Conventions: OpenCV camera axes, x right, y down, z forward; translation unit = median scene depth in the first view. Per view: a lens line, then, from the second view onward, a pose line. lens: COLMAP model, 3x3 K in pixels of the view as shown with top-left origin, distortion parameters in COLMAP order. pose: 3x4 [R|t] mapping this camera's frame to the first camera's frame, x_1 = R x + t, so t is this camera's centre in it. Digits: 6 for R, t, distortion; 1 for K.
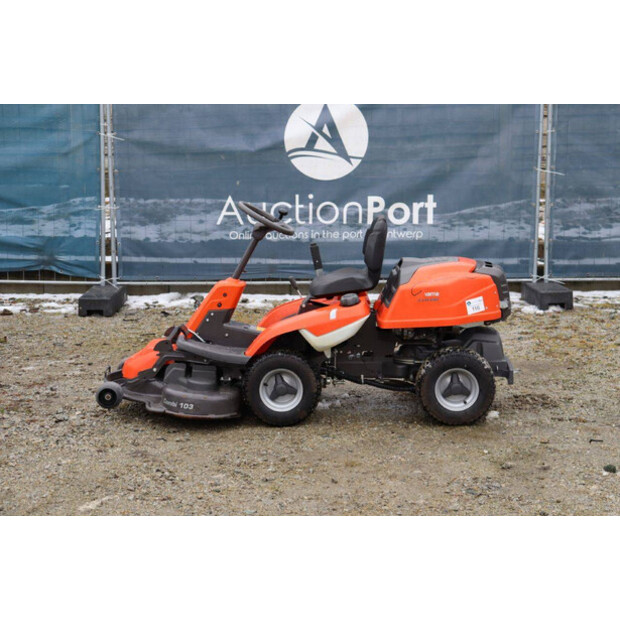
lens RADIAL K [[1337.1, 0, 312.8], [0, 1337.1, 306.7], [0, 0, 1]] dist [0.345969, 0.000000]
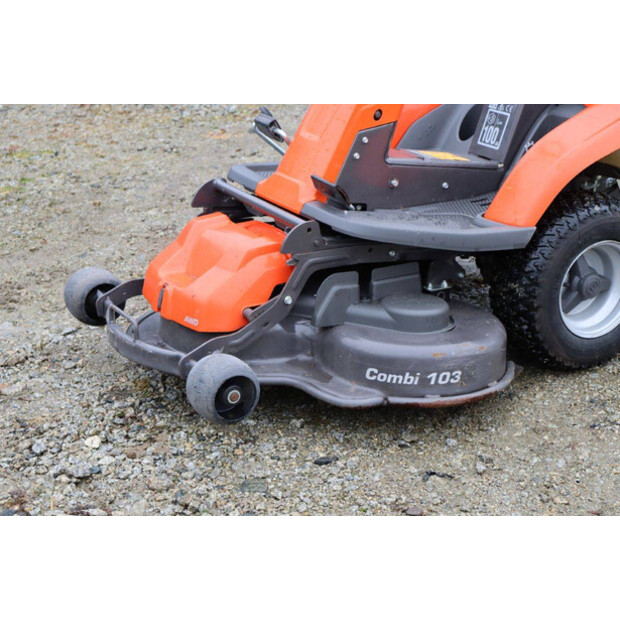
lens RADIAL K [[1368.5, 0, 308.7], [0, 1368.5, 309.7], [0, 0, 1]] dist [0.392775, 0.000000]
pose [[0.846940, -0.217314, 0.485249, -0.313858], [0.116951, 0.966449, 0.228691, -0.044116], [-0.518666, -0.136937, 0.843939, 0.647200]]
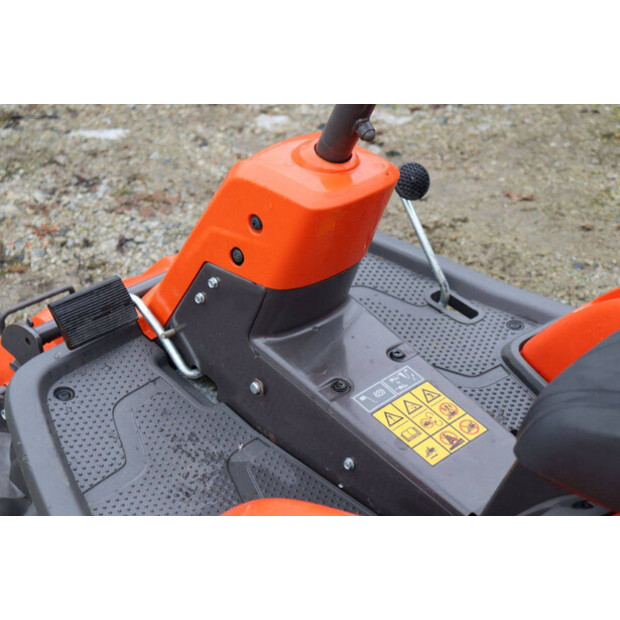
lens RADIAL K [[1337.1, 0, 308.7], [0, 1337.1, 307.5], [0, 0, 1]] dist [0.345969, 0.000000]
pose [[0.691729, 0.372797, -0.618493, 0.076327], [-0.106925, 0.899884, 0.422819, -0.087699], [0.714197, -0.226344, 0.662337, 0.873292]]
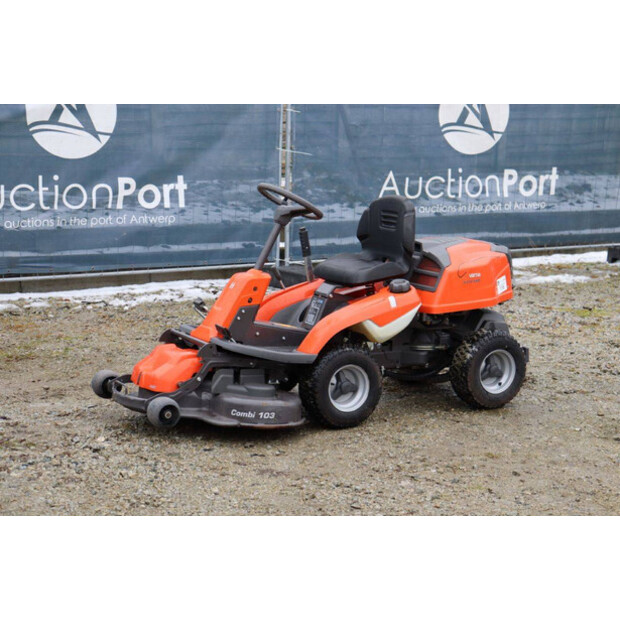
lens RADIAL K [[1438.8, 0, 321.4], [0, 1438.8, 309.0], [0, 0, 1]] dist [0.400766, 0.000000]
pose [[0.853560, -0.062038, 0.517287, -0.529428], [0.057998, 0.998028, 0.023992, -0.015929], [-0.517756, 0.009523, 0.855476, 0.161566]]
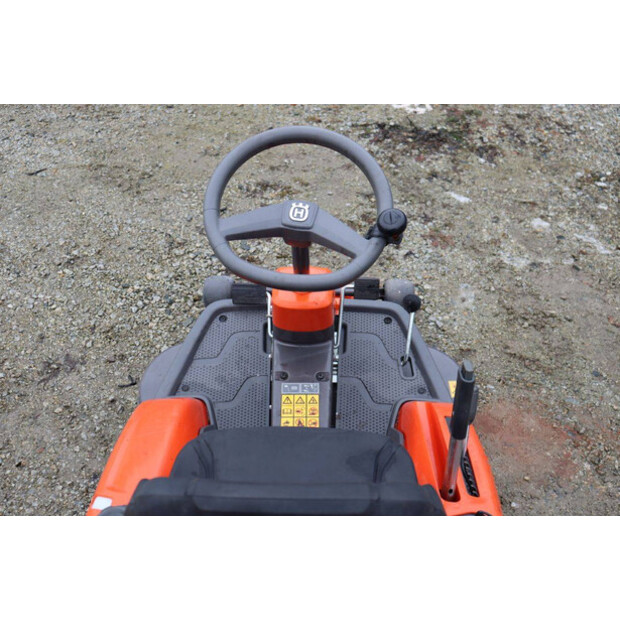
lens RADIAL K [[634.5, 0, 308.6], [0, 634.5, 309.9], [0, 0, 1]] dist [-0.043766, 0.000000]
pose [[-0.004580, 0.664002, -0.747717, 0.106479], [-0.157212, 0.737948, 0.656290, -0.155534], [0.987554, 0.120556, 0.101010, 1.001743]]
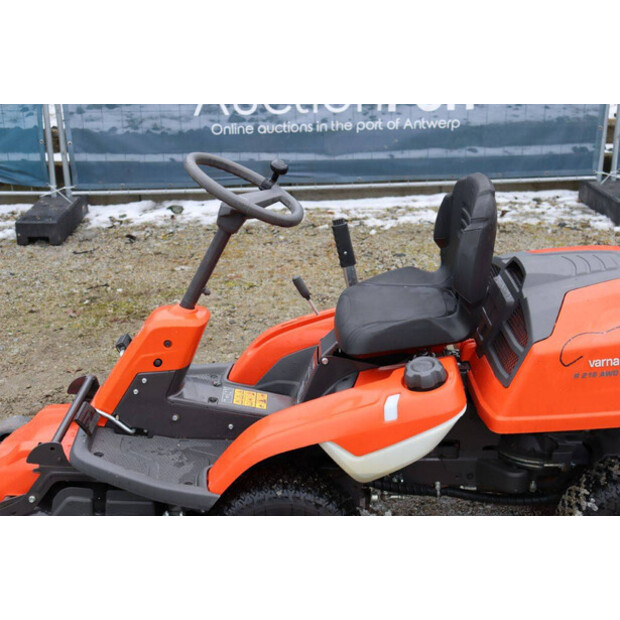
lens RADIAL K [[962.4, 0, 313.5], [0, 962.4, 312.2], [0, 0, 1]] dist [0.145809, 0.000000]
pose [[0.999782, -0.019980, 0.006014, -0.013017], [0.018378, 0.979697, 0.199642, -0.092697], [-0.009881, -0.199488, 0.979851, 0.653998]]
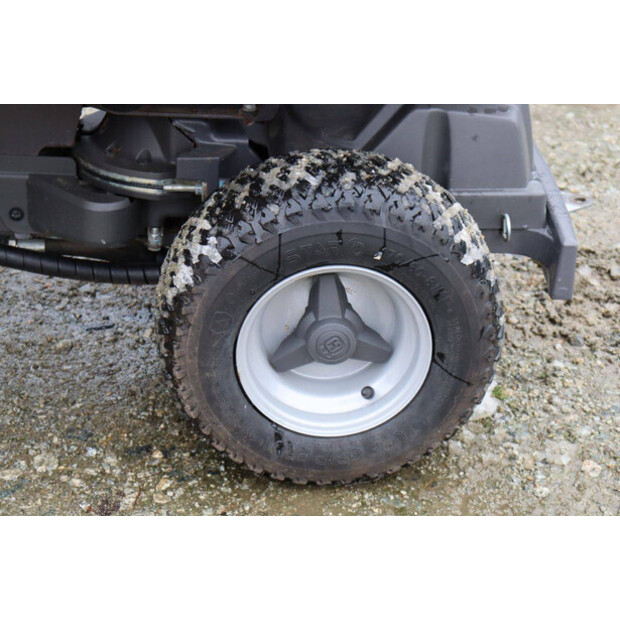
lens RADIAL K [[1447.7, 0, 312.7], [0, 1447.7, 313.3], [0, 0, 1]] dist [0.363386, 0.000000]
pose [[0.995927, -0.001105, 0.090151, 0.079814], [-0.028222, 0.945851, 0.323372, -0.021689], [-0.085627, -0.324600, 0.941968, 0.755973]]
